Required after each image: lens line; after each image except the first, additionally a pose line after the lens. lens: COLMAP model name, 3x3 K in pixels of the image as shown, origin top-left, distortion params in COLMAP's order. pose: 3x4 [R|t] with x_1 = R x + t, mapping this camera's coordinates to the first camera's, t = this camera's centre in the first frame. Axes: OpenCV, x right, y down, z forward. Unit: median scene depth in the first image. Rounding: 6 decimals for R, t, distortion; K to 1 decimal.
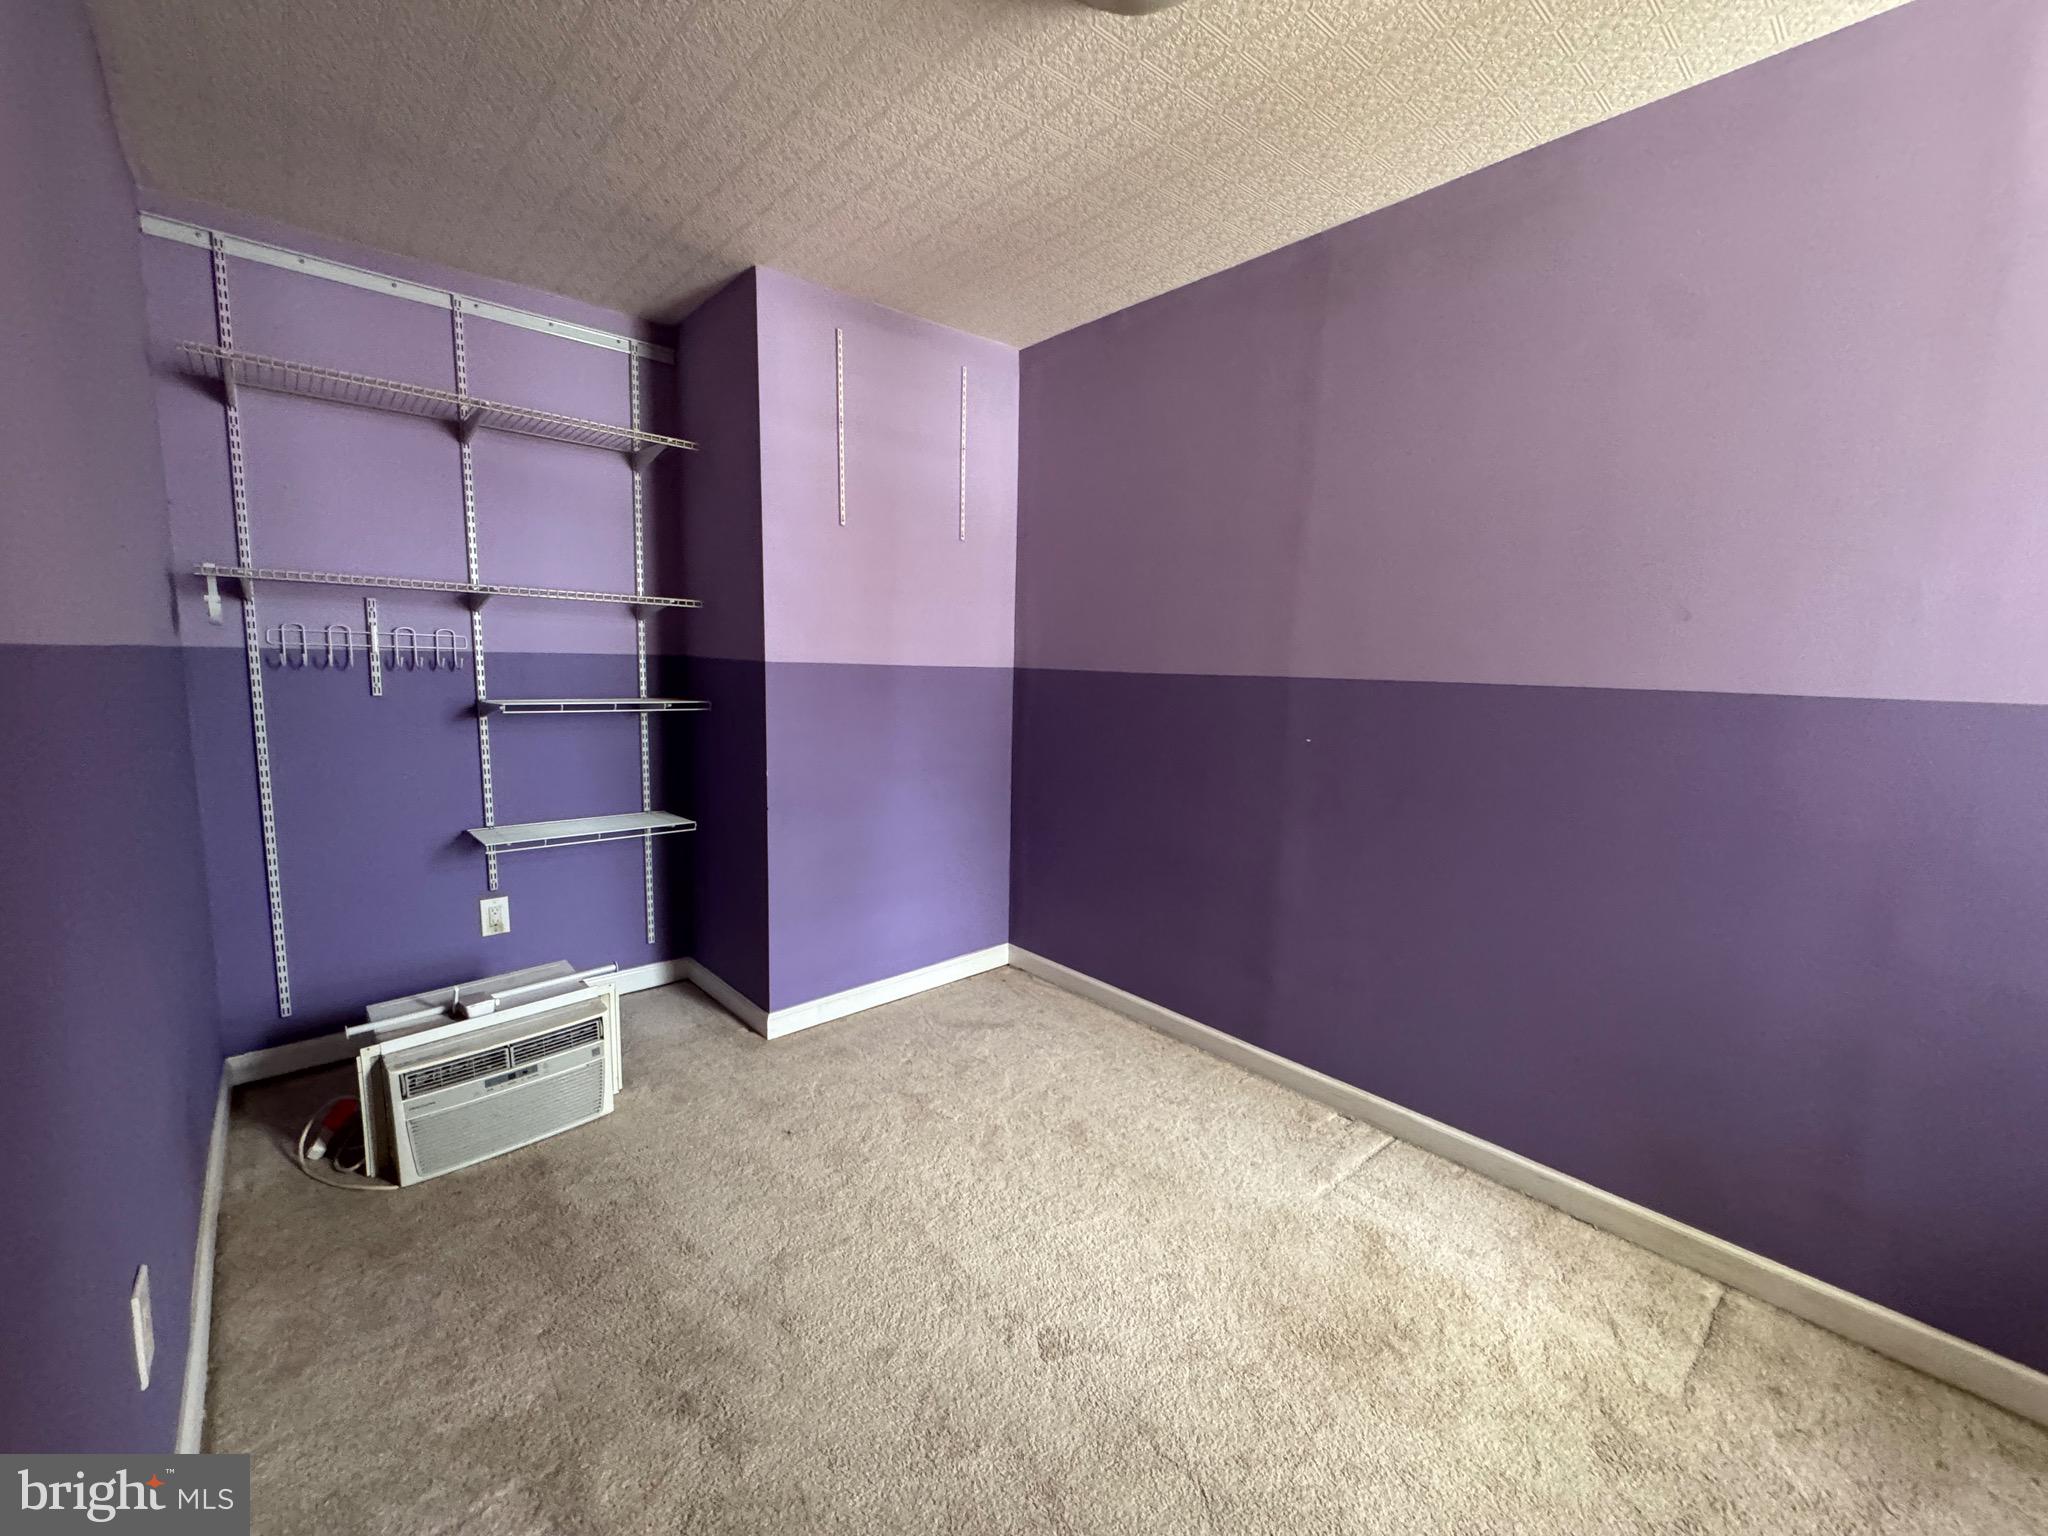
lens RADIAL K [[810.1, 0, 1038.2], [0, 810.1, 765.2], [0, 0, 1]] dist [-0.000054, -0.000098]
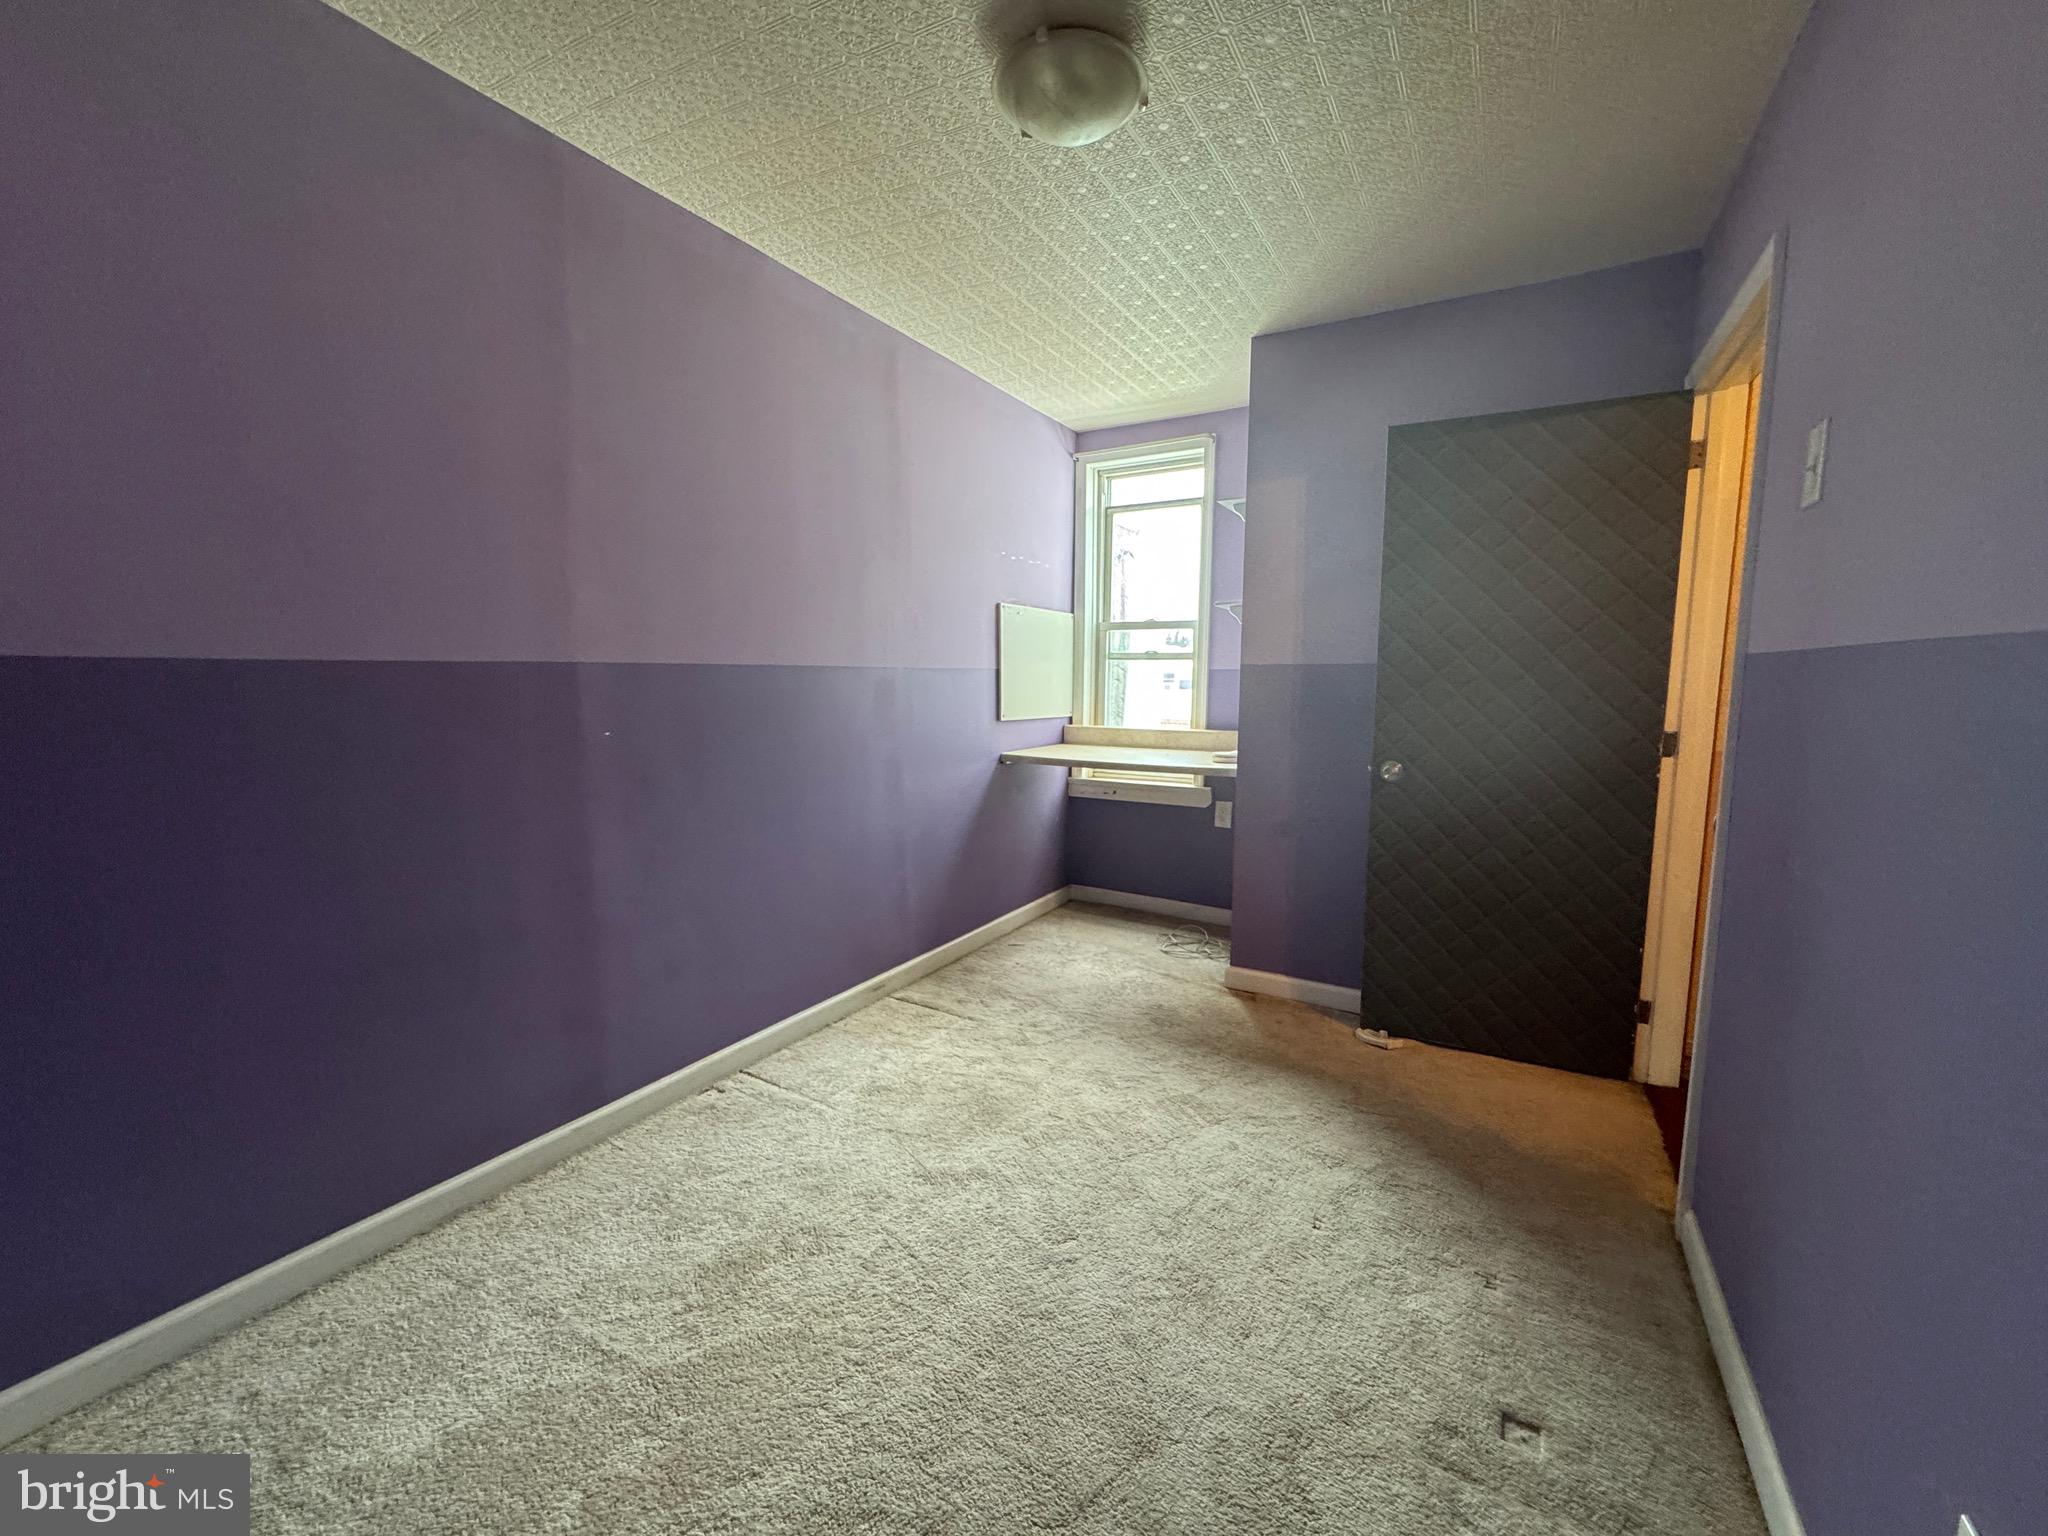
lens RADIAL K [[810.1, 0, 1038.2], [0, 810.1, 765.2], [0, 0, 1]] dist [-0.000054, -0.000098]
pose [[-0.307067, -0.140807, 0.941214, -0.900859], [0.092333, 0.979921, 0.176721, -0.150037], [-0.947198, 0.141170, -0.287900, 1.163699]]
